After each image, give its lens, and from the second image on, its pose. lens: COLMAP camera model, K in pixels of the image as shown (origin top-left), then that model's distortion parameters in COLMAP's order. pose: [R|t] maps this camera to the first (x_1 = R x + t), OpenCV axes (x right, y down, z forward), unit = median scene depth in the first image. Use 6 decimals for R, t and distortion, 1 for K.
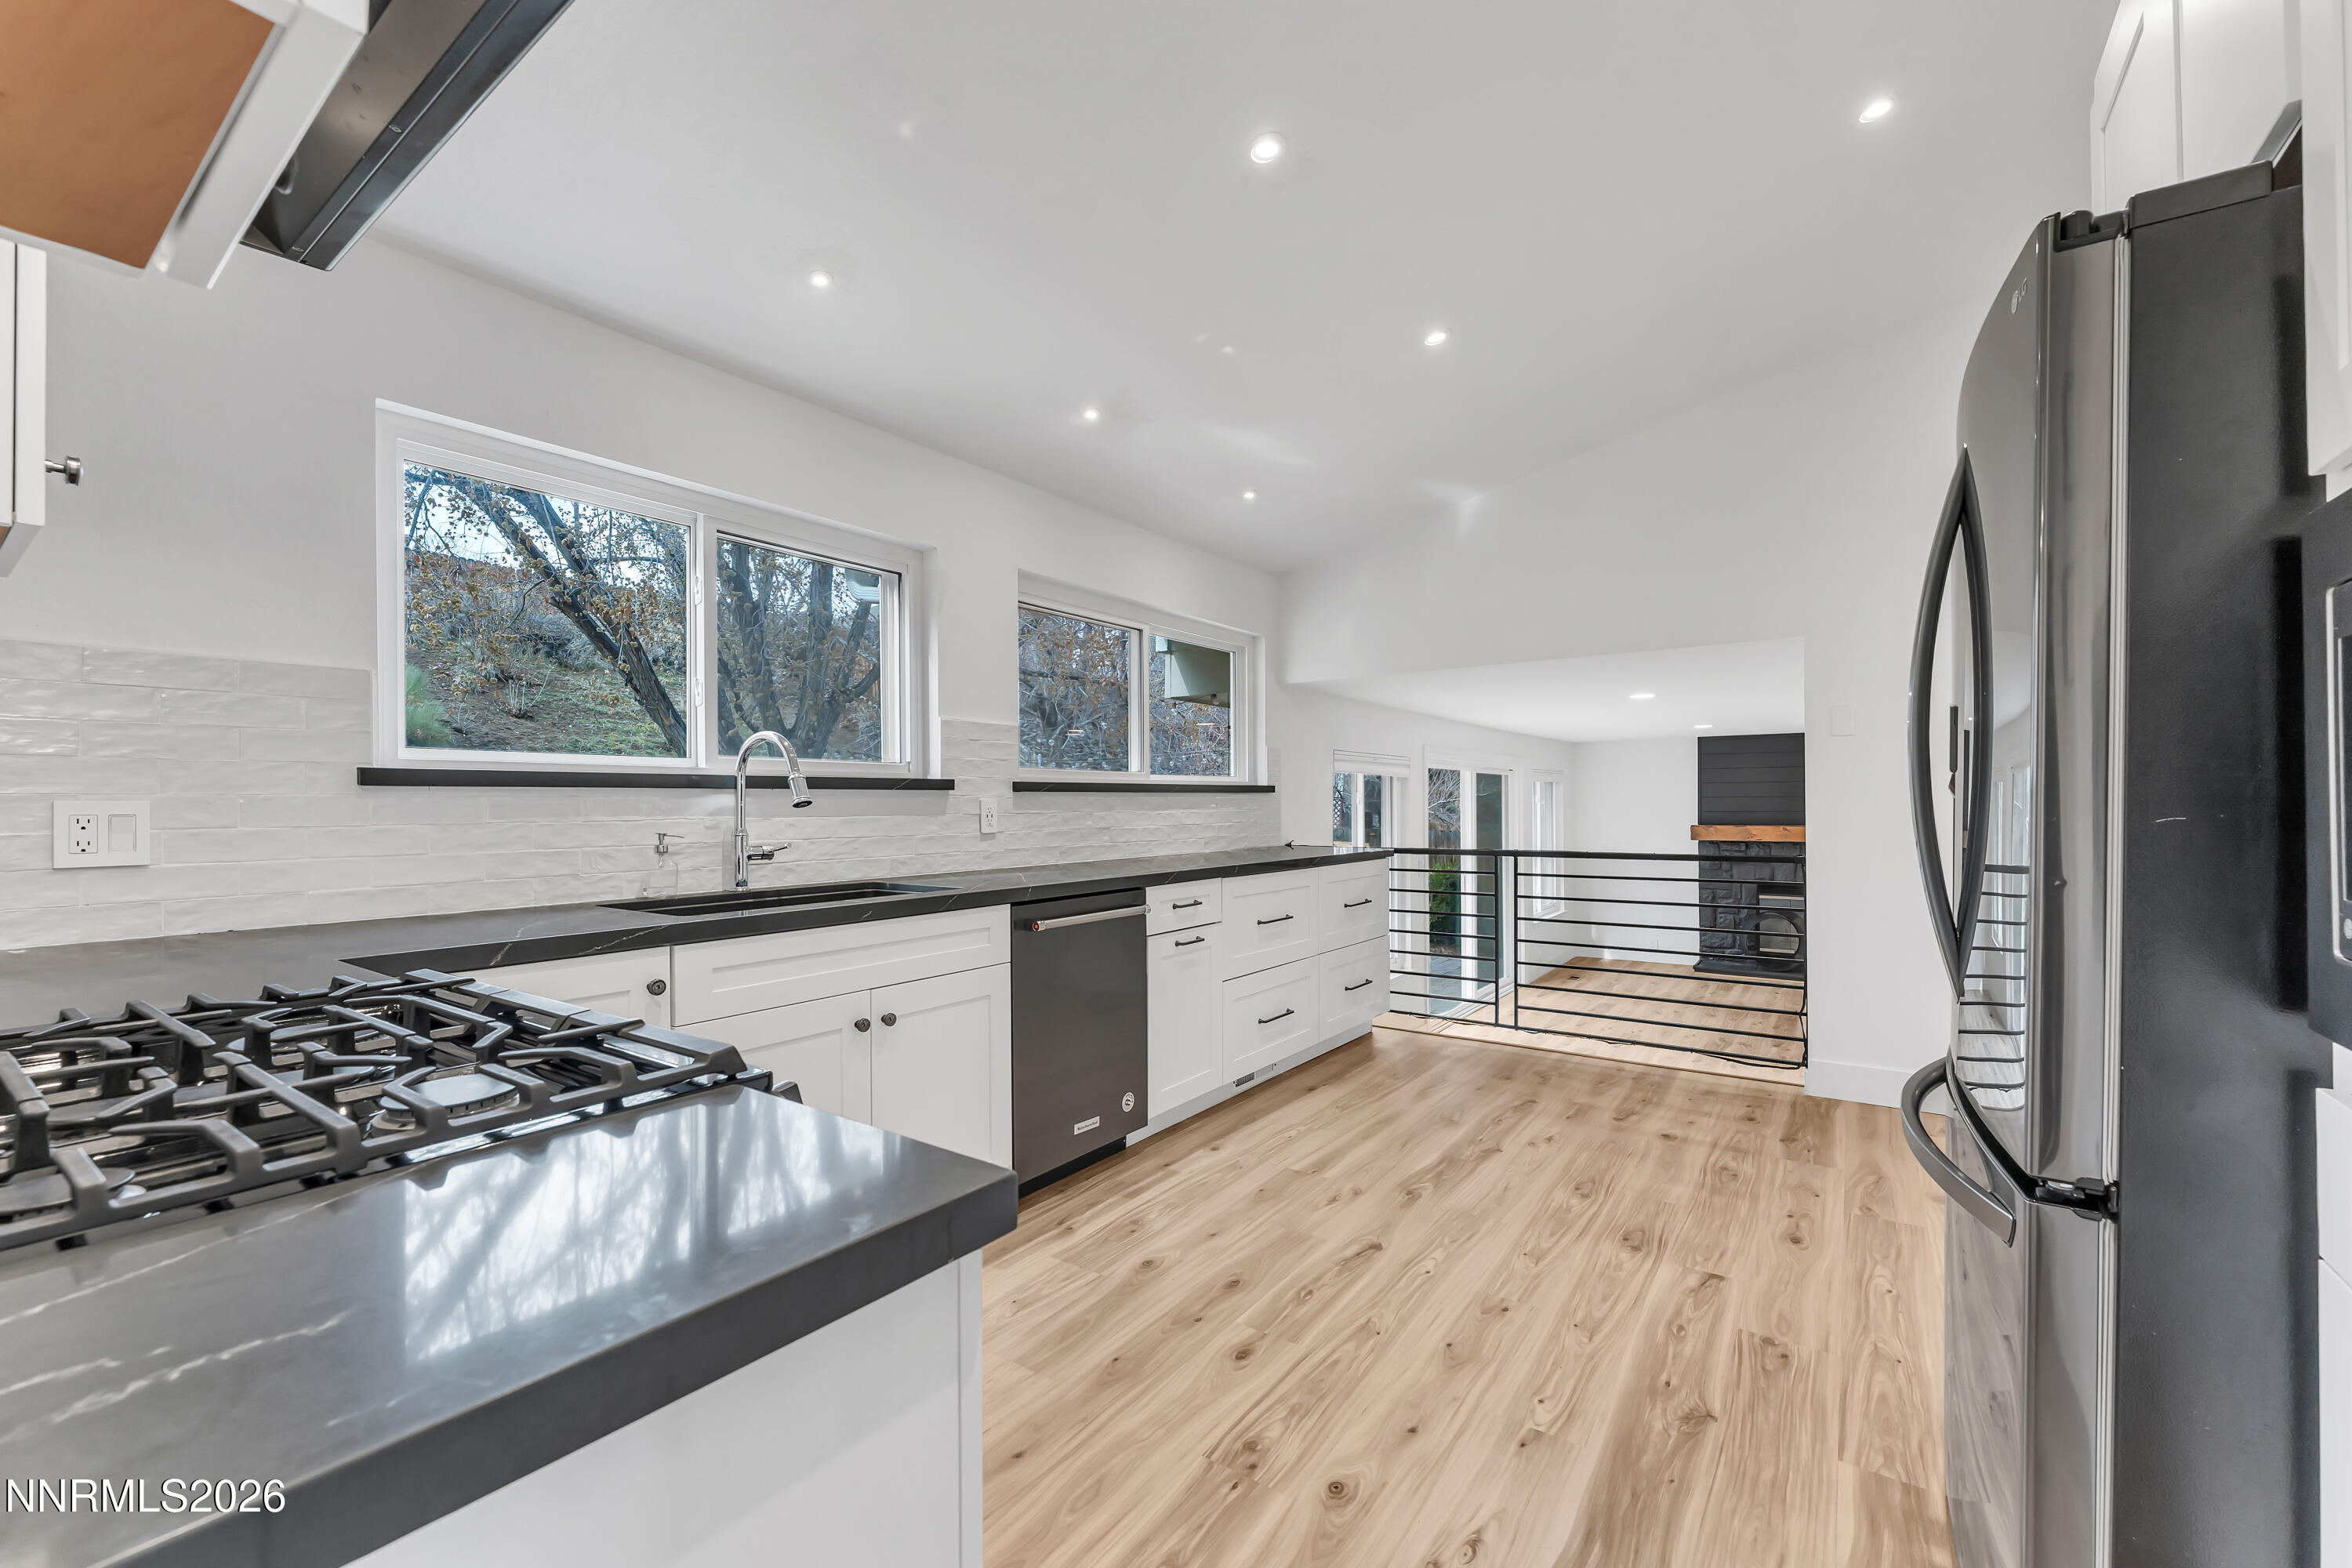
lens RADIAL K [[951.4, 0, 1161.7], [0, 951.4, 792.1], [0, 0, 1]] dist [0.000619, -0.000437]
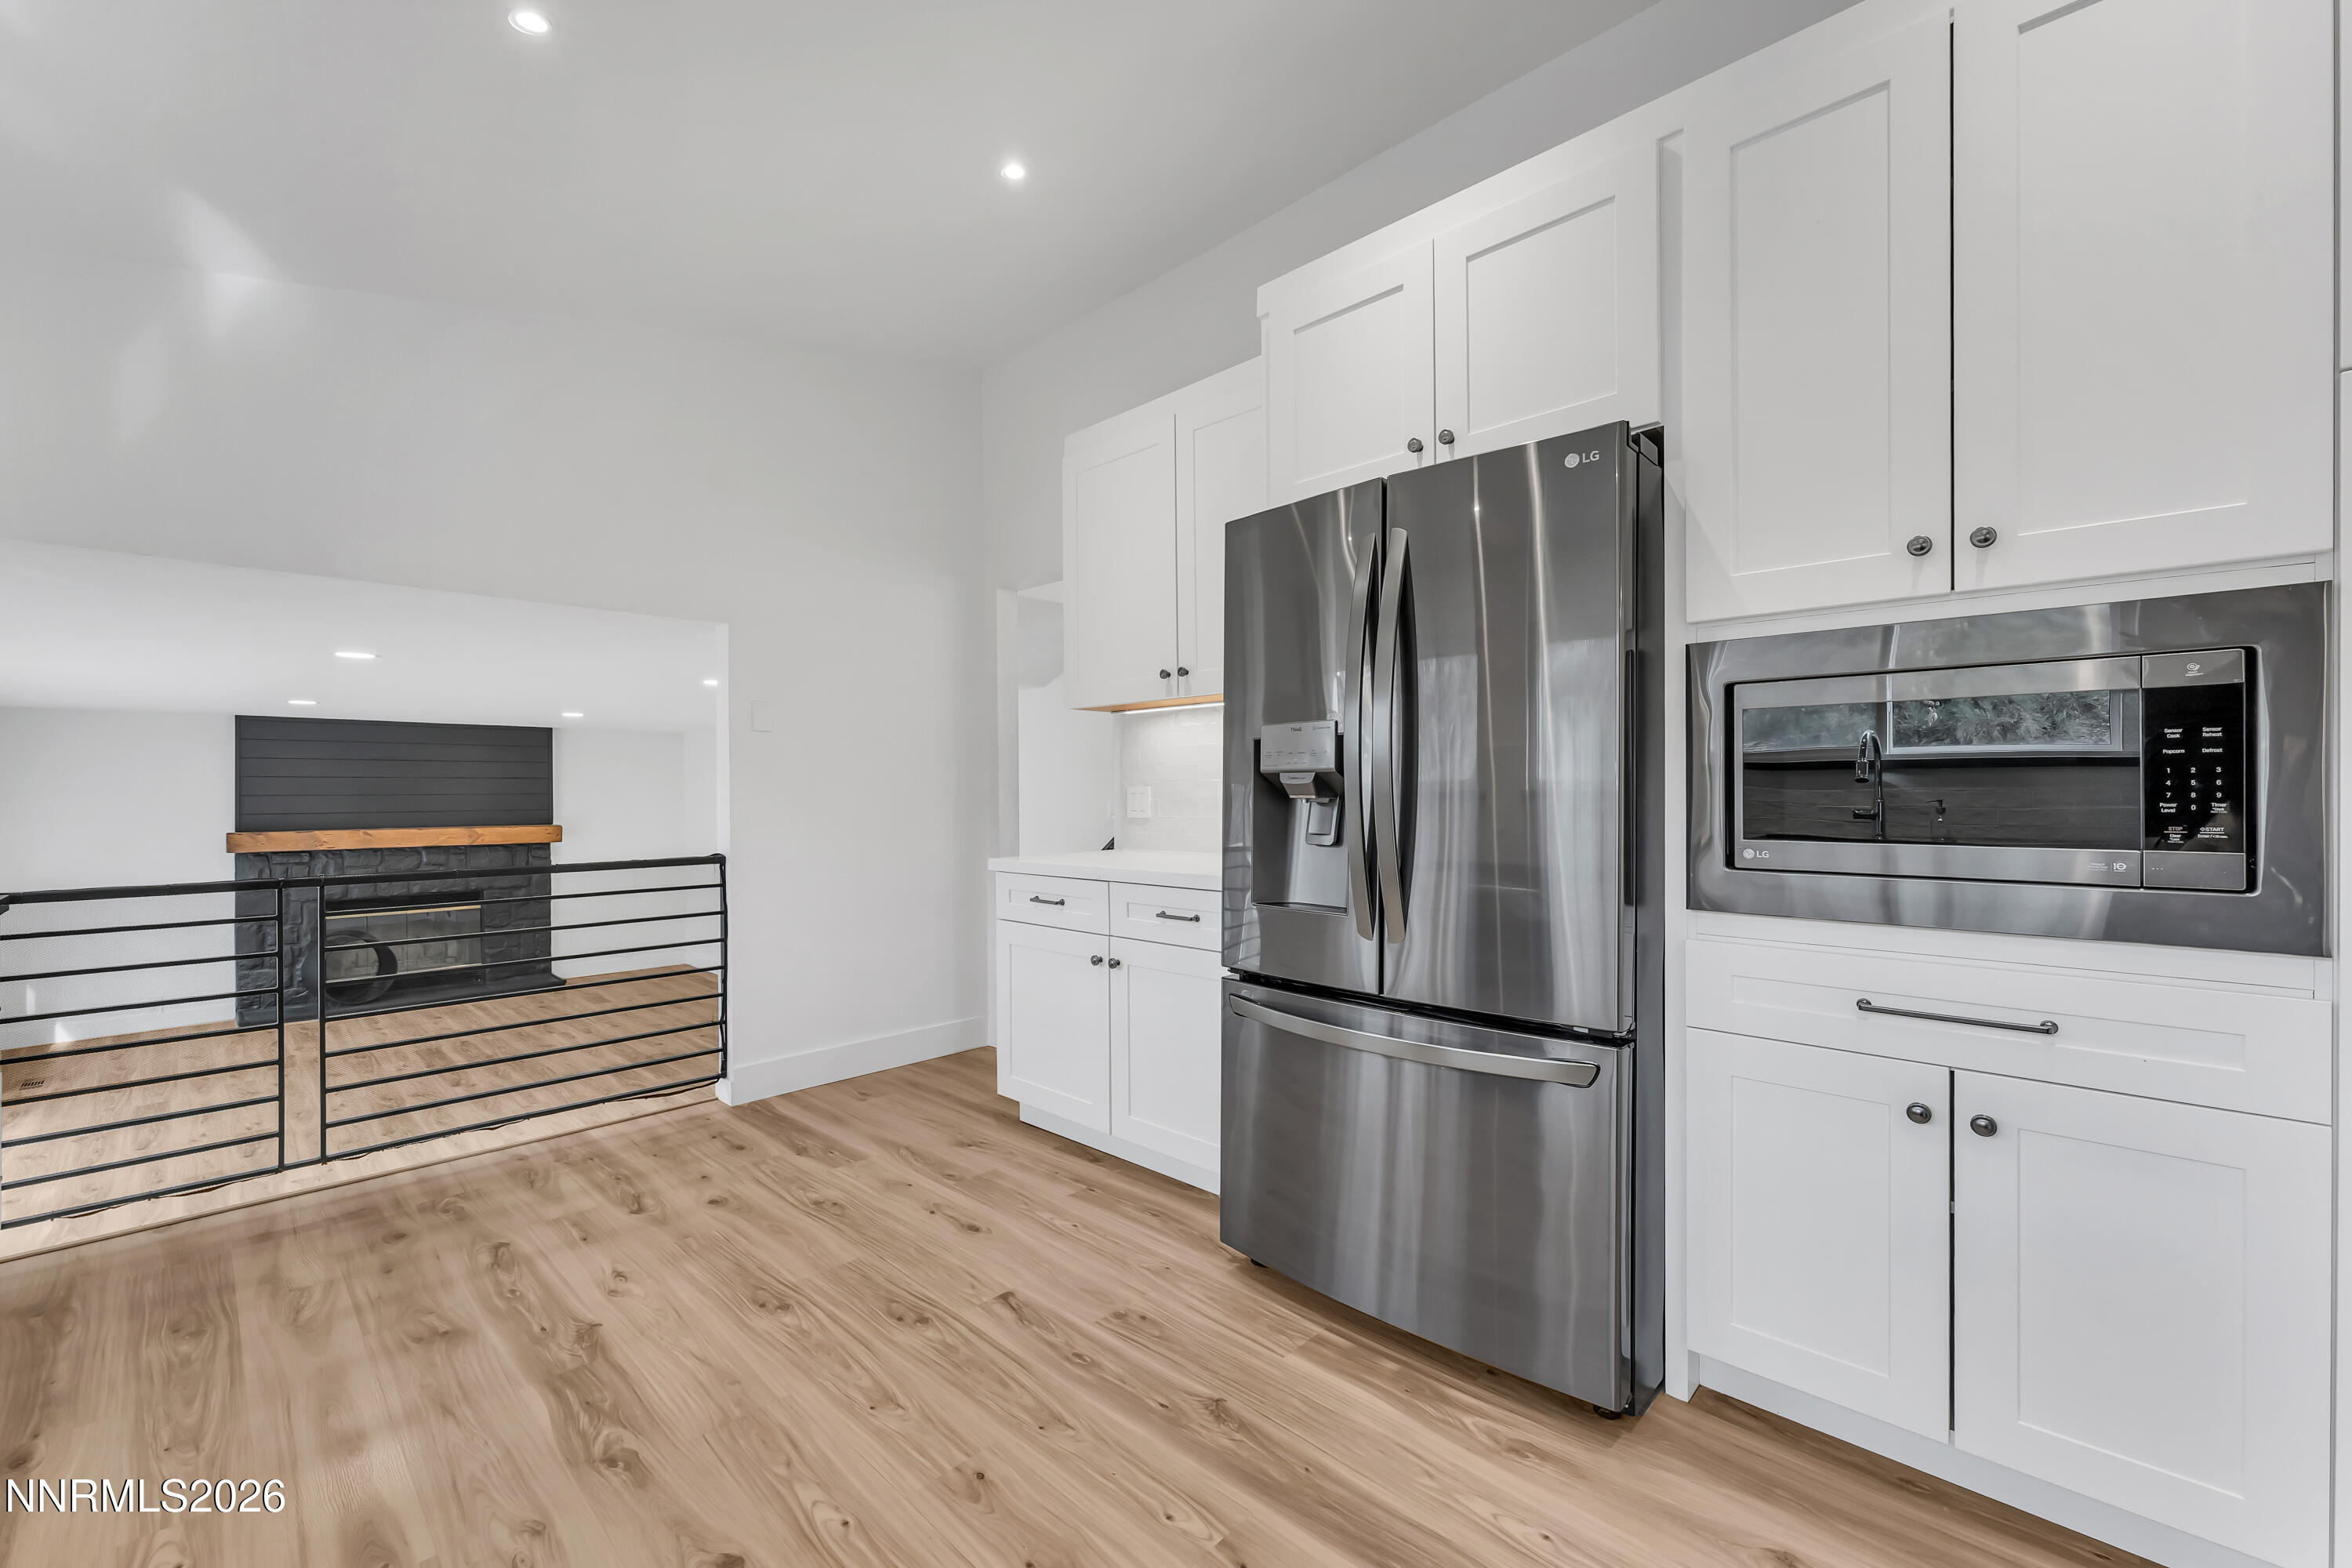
lens RADIAL K [[957.8, 0, 1176.0], [0, 957.8, 784.0], [0, 0, 1]] dist [-0.001277, -0.000160]
pose [[0.135618, 0.012924, 0.990677, -0.264204], [-0.004948, 0.999911, -0.012368, 0.009096], [-0.990749, -0.003224, 0.135670, 0.542077]]
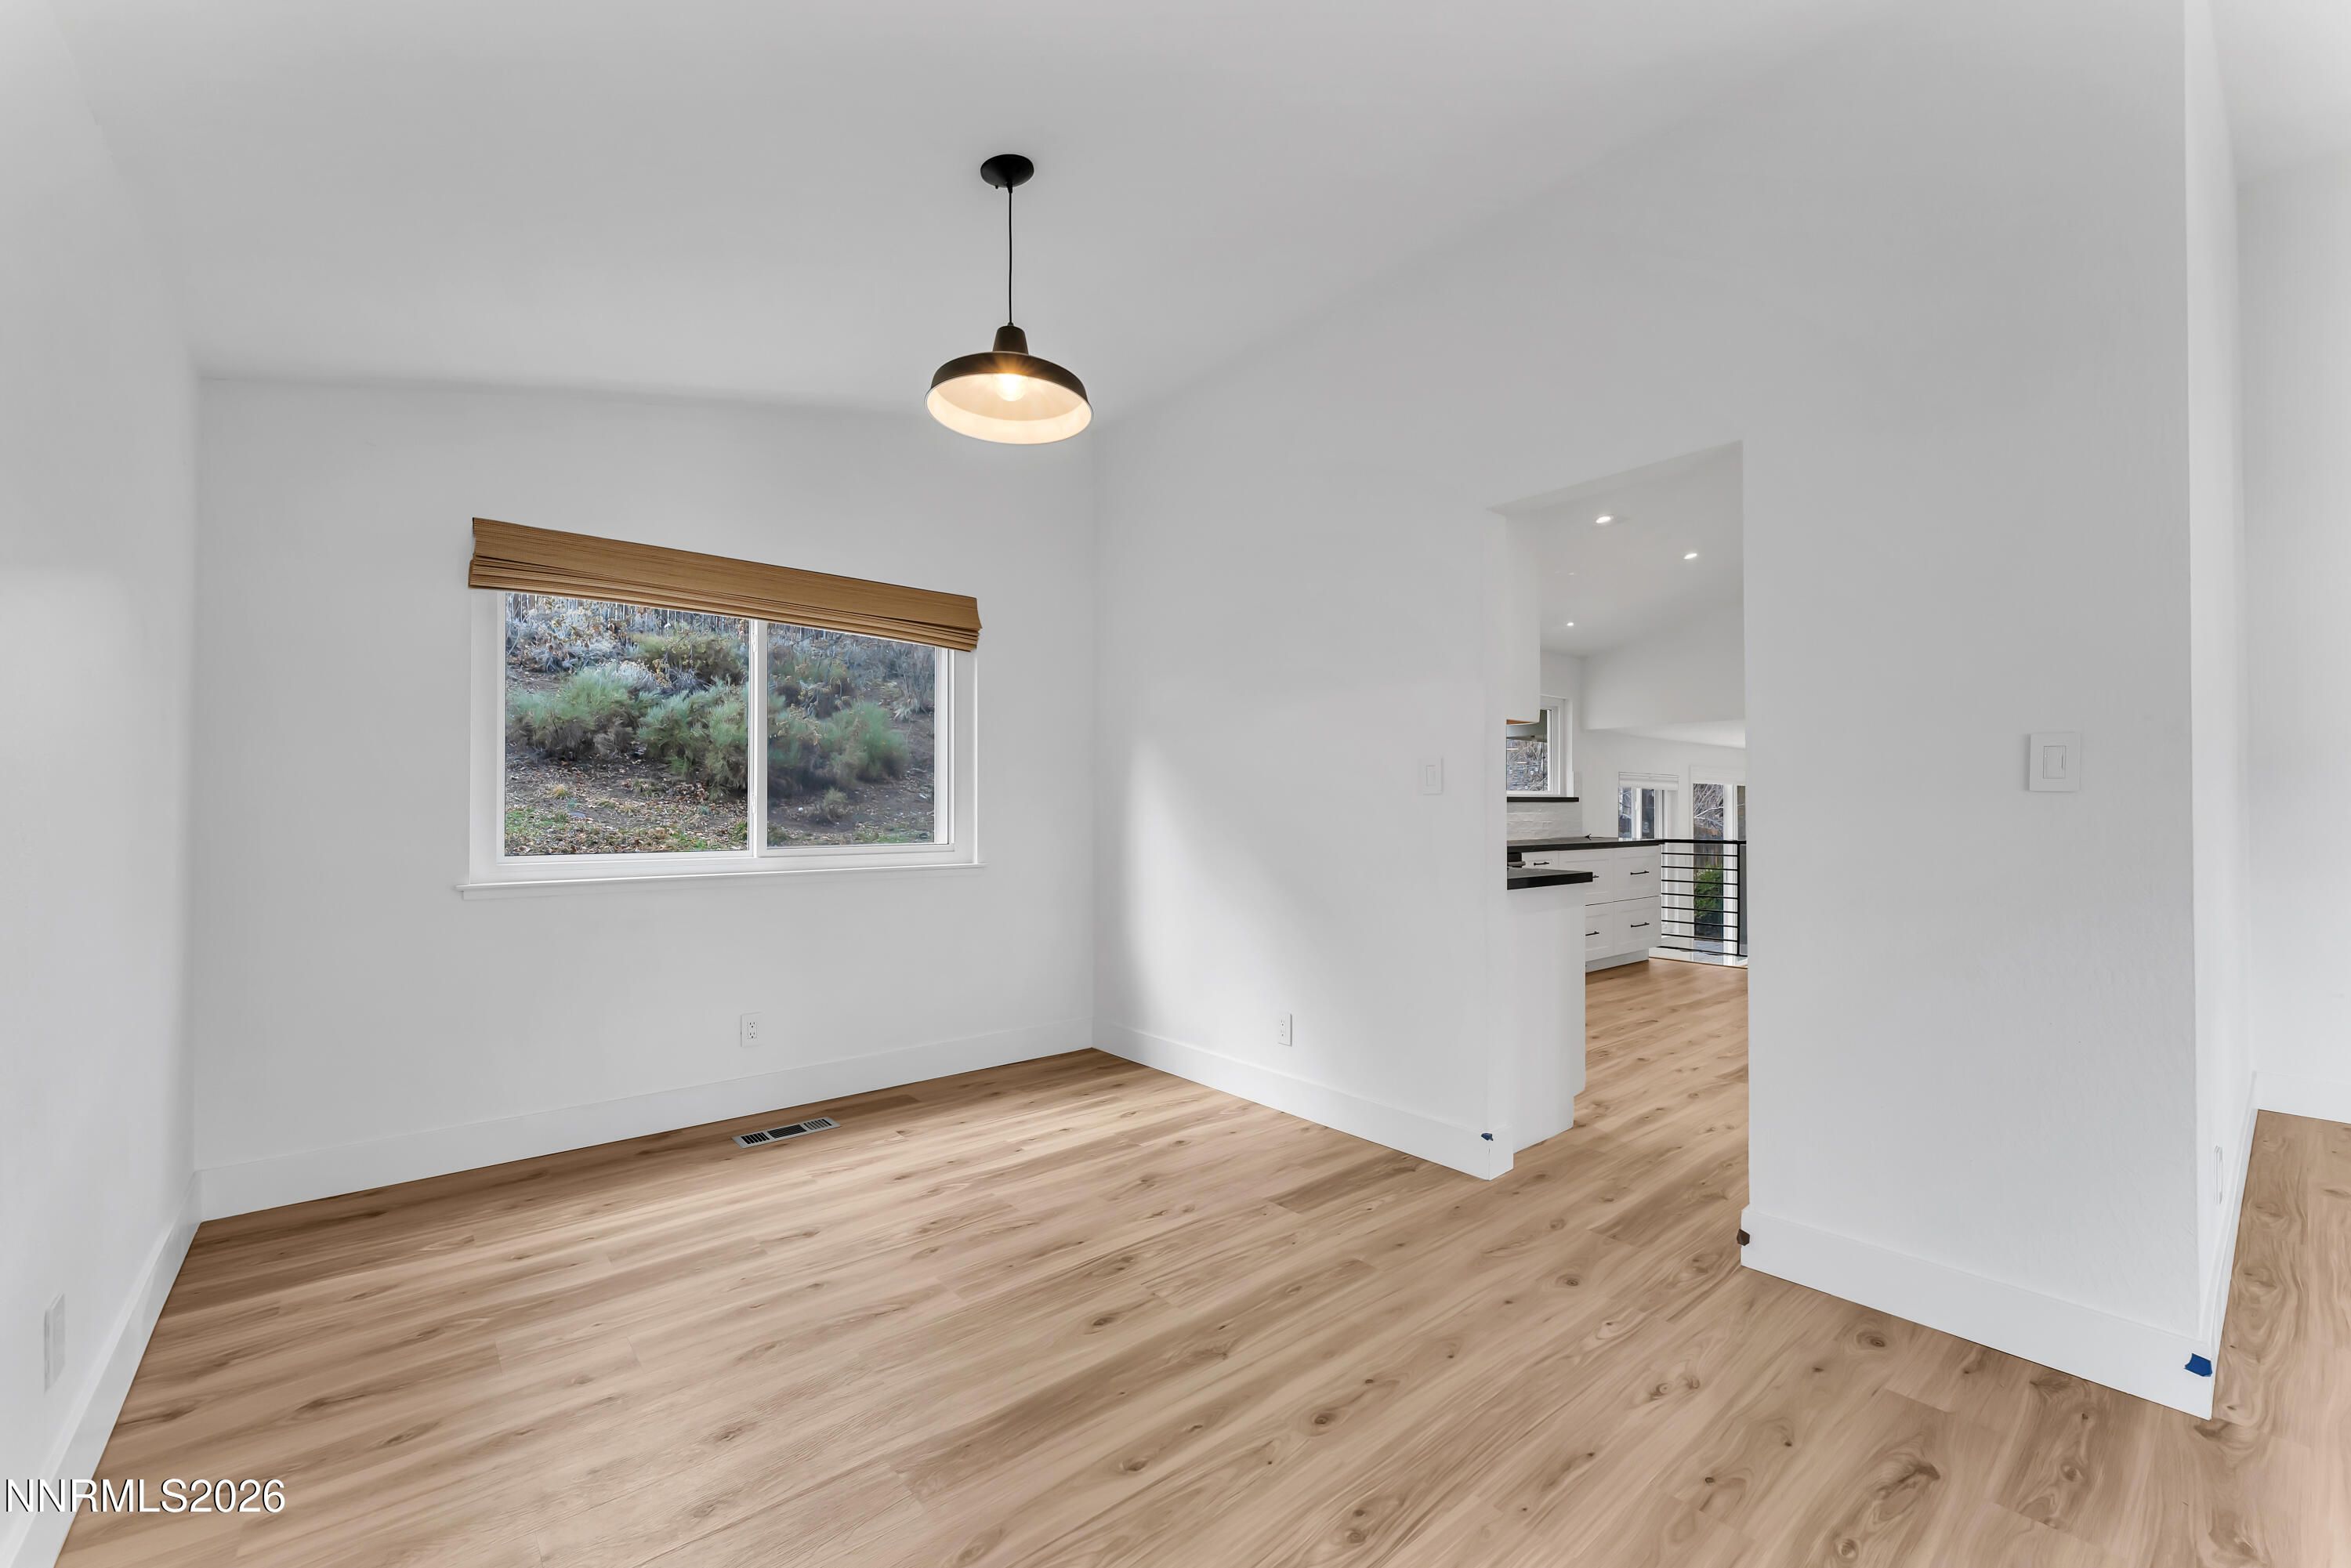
lens RADIAL K [[962.7, 0, 1173.3], [0, 962.7, 804.8], [0, 0, 1]] dist [-0.002256, -0.000164]
pose [[0.972831, 0.001893, -0.231509, -0.258499], [-0.000797, 0.999988, 0.004829, -0.003070], [0.231516, -0.004514, 0.972821, -1.062164]]
